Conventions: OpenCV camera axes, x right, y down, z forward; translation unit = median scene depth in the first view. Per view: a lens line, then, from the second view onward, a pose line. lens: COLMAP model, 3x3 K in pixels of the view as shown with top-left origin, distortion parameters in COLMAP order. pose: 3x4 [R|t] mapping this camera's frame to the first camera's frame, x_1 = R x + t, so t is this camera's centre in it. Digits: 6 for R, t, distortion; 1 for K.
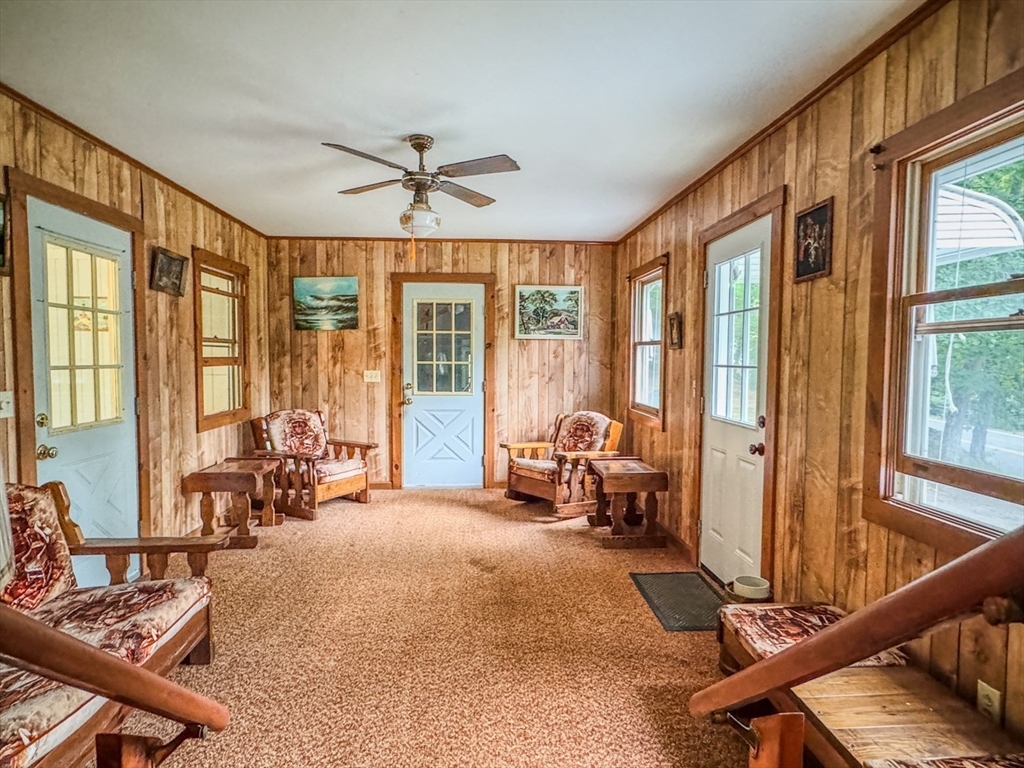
lens RADIAL K [[573.1, 0, 510.7], [0, 573.1, 387.3], [0, 0, 1]] dist [-0.004024, 0.003265]
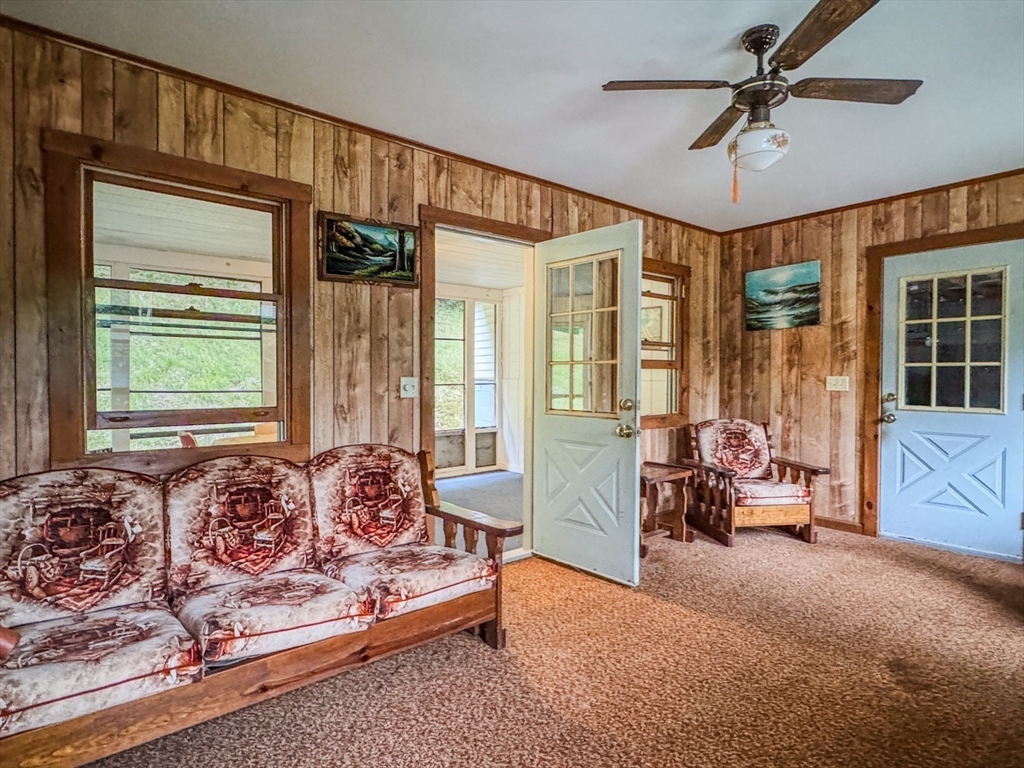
lens RADIAL K [[573.1, 0, 510.7], [0, 573.1, 387.3], [0, 0, 1]] dist [-0.004024, 0.003265]
pose [[0.588494, 0.010559, -0.808432, 0.139779], [-0.042534, 0.998934, -0.017915, 0.020600], [0.807382, 0.044929, 0.588316, 0.196719]]
